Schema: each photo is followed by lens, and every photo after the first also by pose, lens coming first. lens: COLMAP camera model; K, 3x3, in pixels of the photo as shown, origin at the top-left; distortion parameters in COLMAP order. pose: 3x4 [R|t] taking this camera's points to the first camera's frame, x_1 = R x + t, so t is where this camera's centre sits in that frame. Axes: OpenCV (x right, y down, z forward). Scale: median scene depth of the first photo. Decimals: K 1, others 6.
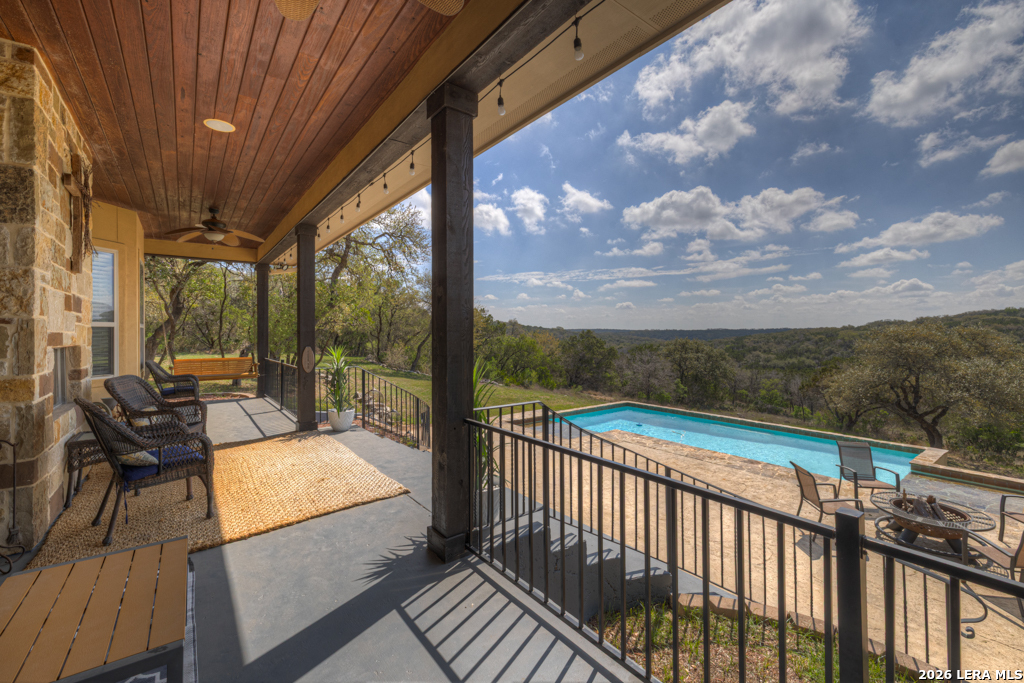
lens RADIAL K [[427.6, 0, 504.3], [0, 427.6, 333.2], [0, 0, 1]] dist [-0.001078, 0.000141]
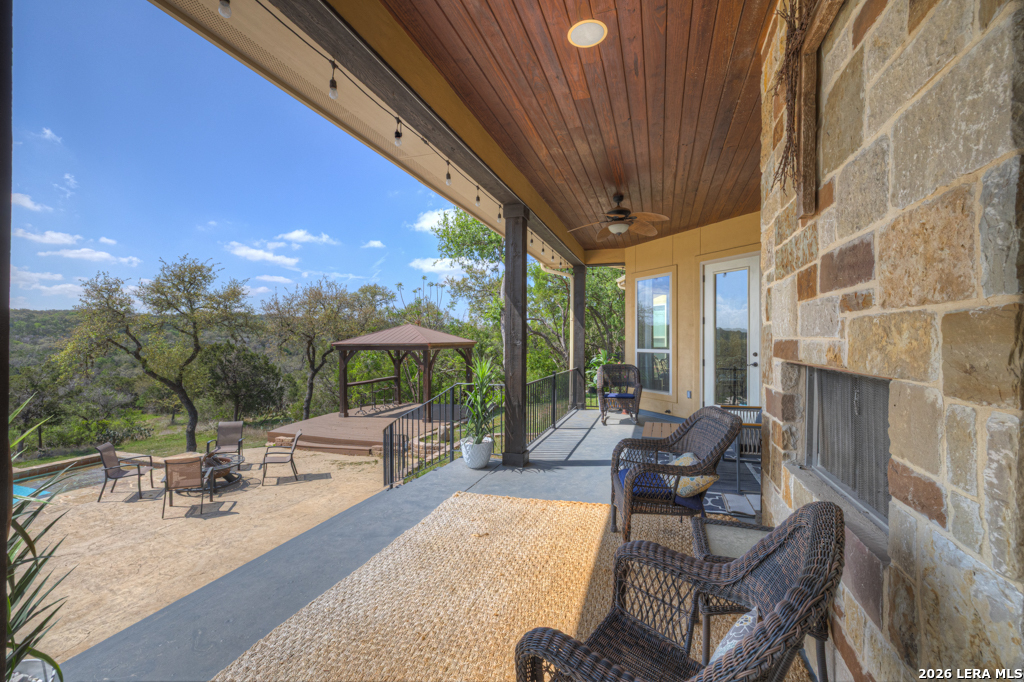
lens RADIAL K [[427.6, 0, 505.5], [0, 427.6, 337.3], [0, 0, 1]] dist [-0.001078, 0.000141]
pose [[-0.550545, 0.006859, 0.834777, -1.077689], [-0.003170, 0.999942, -0.010307, 0.002327], [-0.834800, -0.008321, -0.550491, 1.375976]]
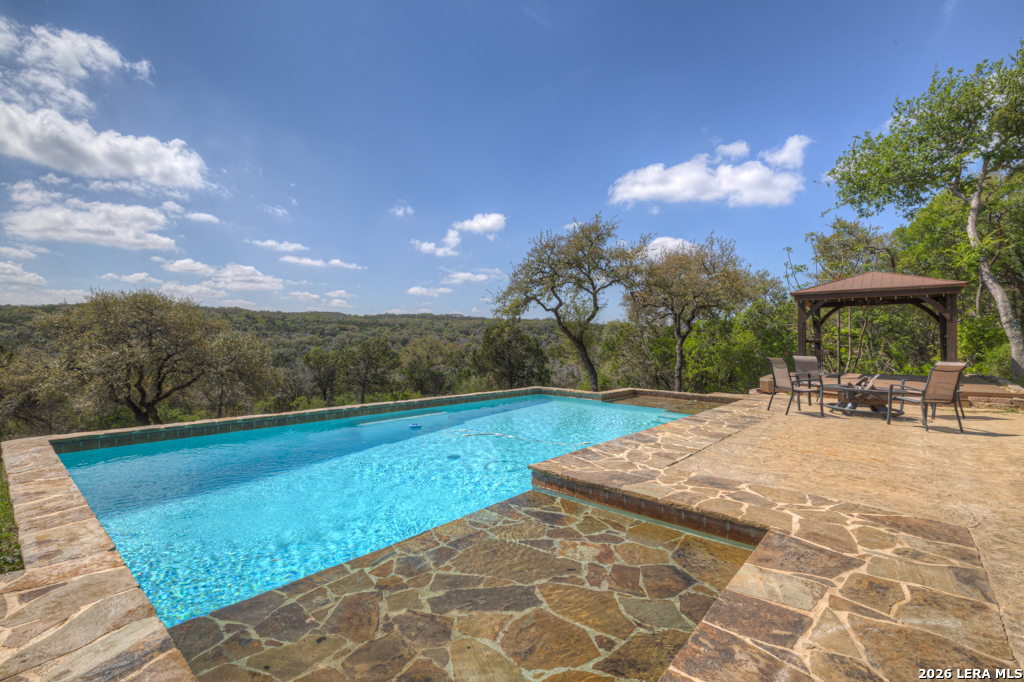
lens RADIAL K [[463.8, 0, 503.4], [0, 463.8, 338.0], [0, 0, 1]] dist [-0.007296, 0.001944]
pose [[-0.201420, 0.003862, 0.979497, -0.215907], [-0.016036, 0.999845, -0.007240, 0.407022], [-0.979374, -0.017166, -0.201327, 3.337489]]
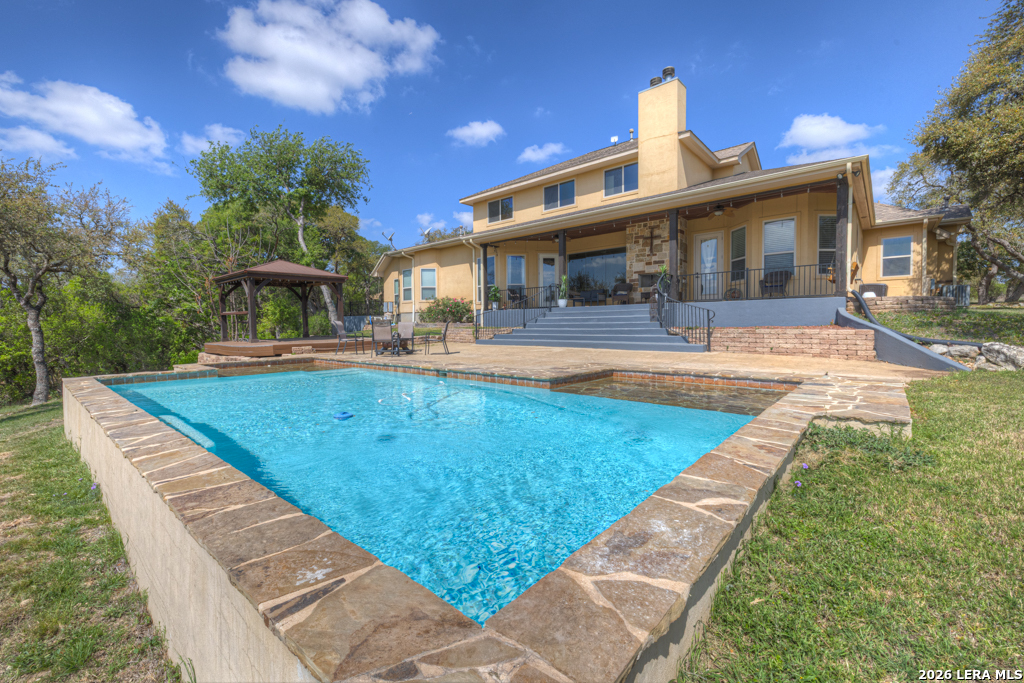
lens RADIAL K [[427.6, 0, 507.7], [0, 427.6, 339.6], [0, 0, 1]] dist [-0.001078, 0.000141]
pose [[-0.978447, 0.018196, -0.205693, 1.266932], [0.011251, 0.999328, 0.034886, 0.500144], [0.206189, 0.031820, -0.977995, 4.545439]]
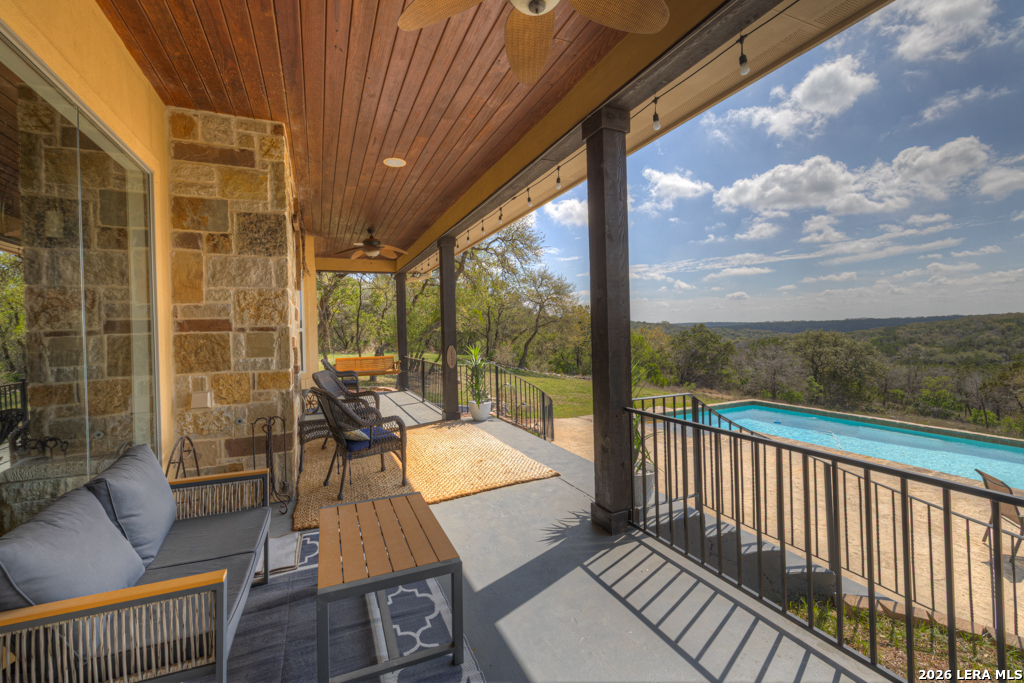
lens RADIAL K [[427.6, 0, 504.9], [0, 427.6, 333.2], [0, 0, 1]] dist [-0.001078, 0.000141]
pose [[0.973320, -0.021732, -0.228418, -0.092710], [0.023147, 0.999726, 0.003516, -0.002021], [0.228279, -0.008709, 0.973557, -0.098777]]
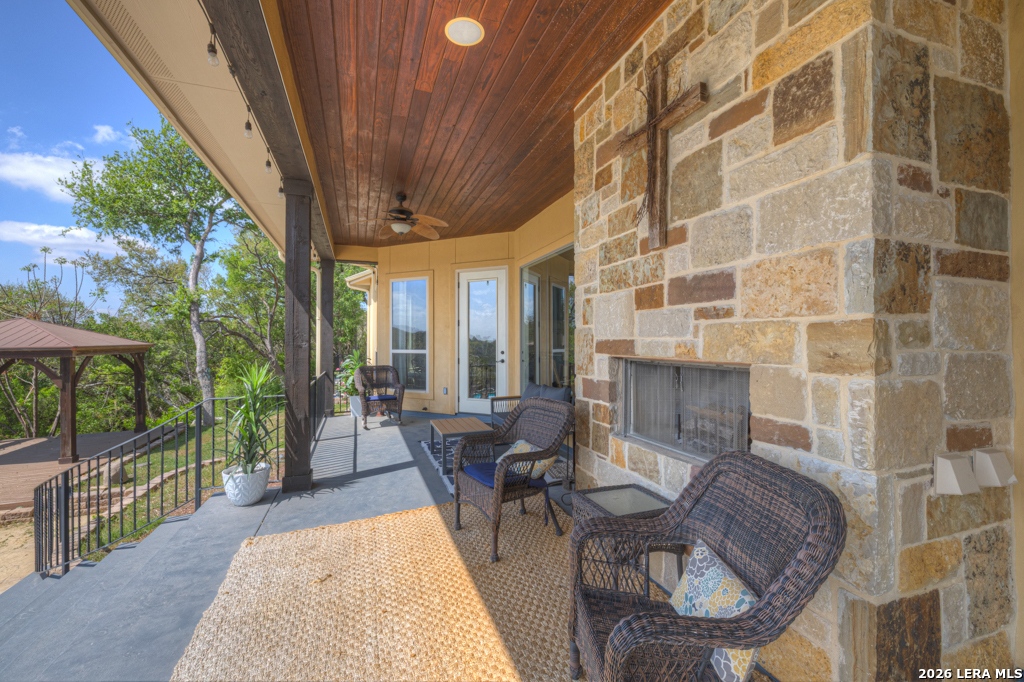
lens RADIAL K [[427.6, 0, 505.4], [0, 427.6, 337.0], [0, 0, 1]] dist [-0.001078, 0.000141]
pose [[-0.952127, 0.007919, 0.305602, -0.865434], [0.004134, 0.999907, -0.013033, 0.003176], [-0.305676, -0.011146, -0.952070, 1.504764]]
